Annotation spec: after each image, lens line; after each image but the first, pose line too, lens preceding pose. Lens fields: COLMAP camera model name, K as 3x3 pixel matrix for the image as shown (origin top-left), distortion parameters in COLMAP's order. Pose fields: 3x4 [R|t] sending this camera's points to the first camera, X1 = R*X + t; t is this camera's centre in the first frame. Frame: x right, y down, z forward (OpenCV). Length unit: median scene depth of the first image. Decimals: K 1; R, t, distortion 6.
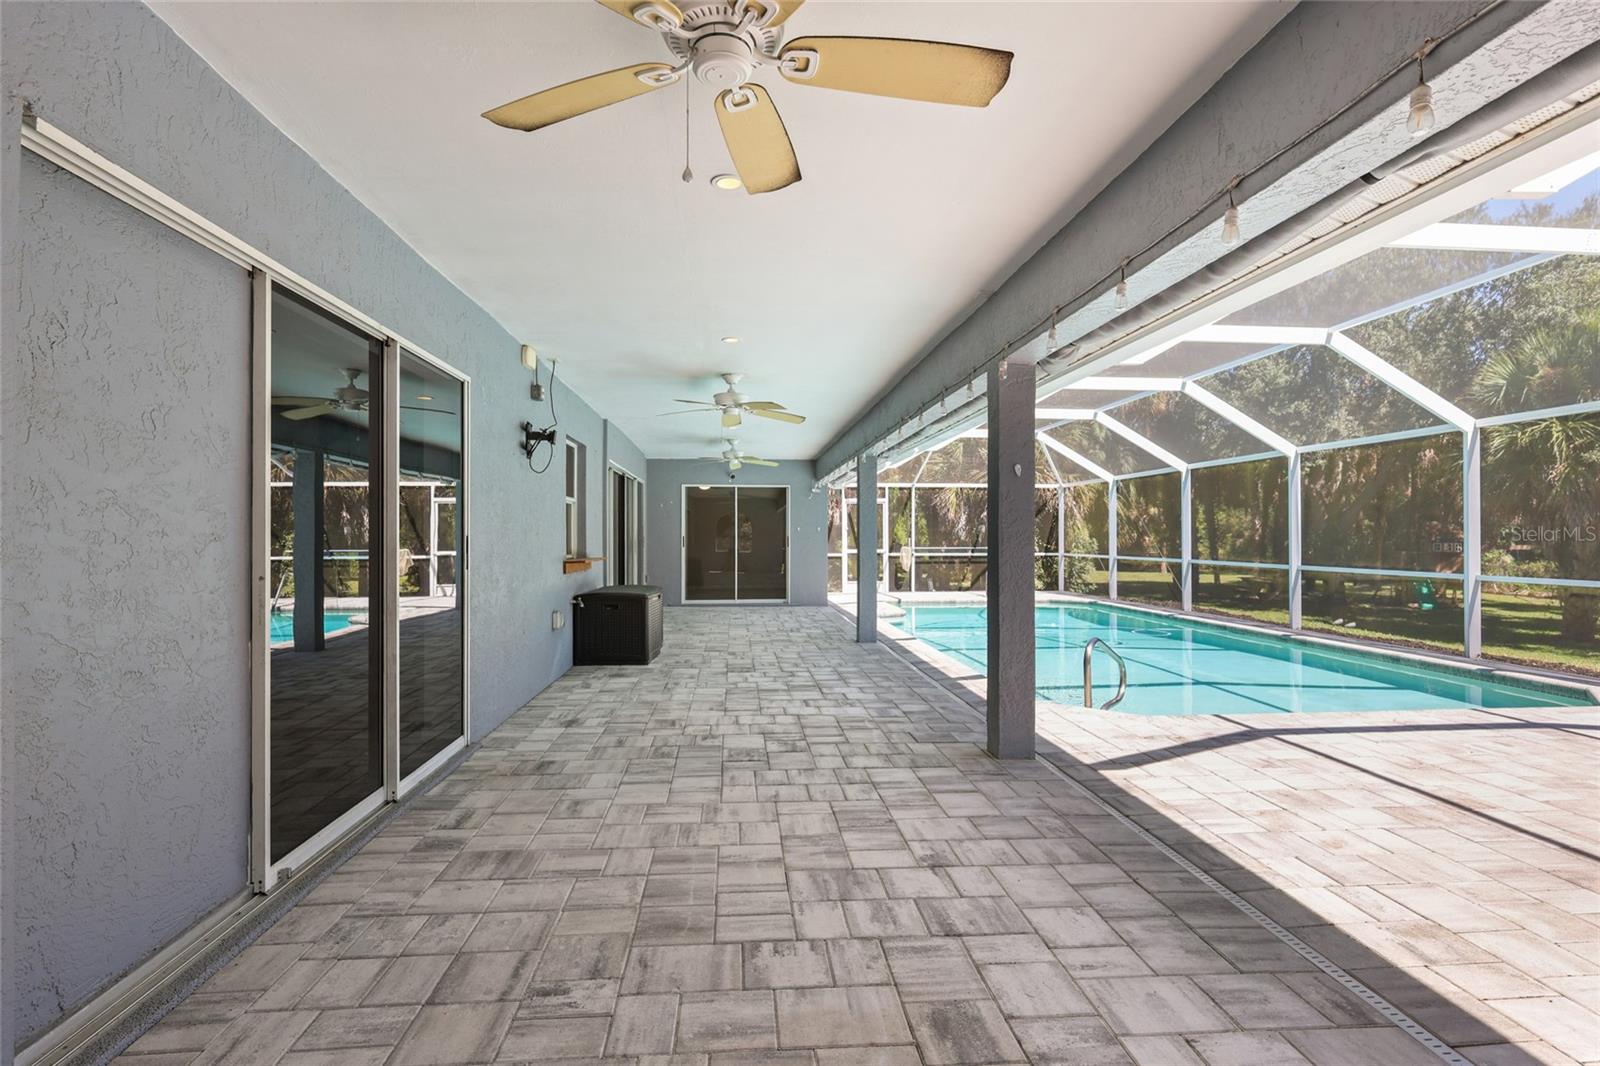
lens RADIAL K [[790.5, 0, 805.4], [0, 790.5, 531.7], [0, 0, 1]] dist [0.012170, -0.000828]
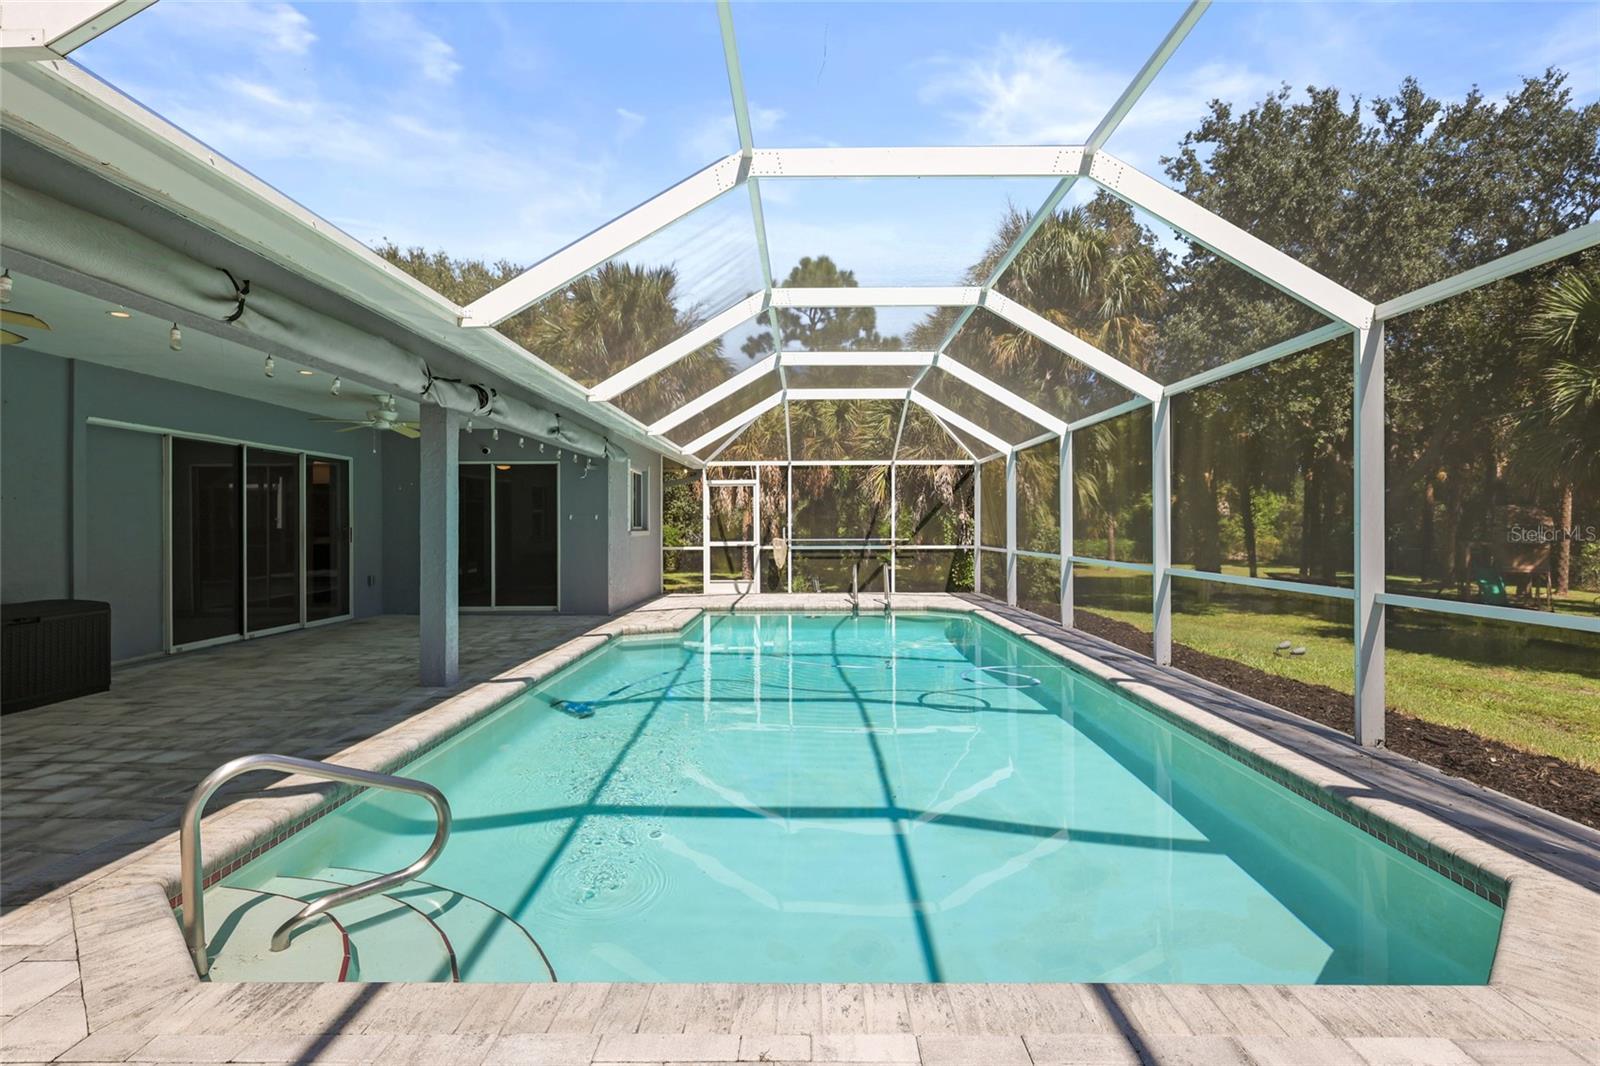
lens RADIAL K [[790.5, 0, 794.7], [0, 790.5, 528.7], [0, 0, 1]] dist [0.012170, -0.000828]
pose [[0.995251, -0.002547, -0.097311, 0.223451], [0.003367, 0.999960, 0.008264, 0.002203], [0.097287, -0.008552, 0.995220, 0.187647]]
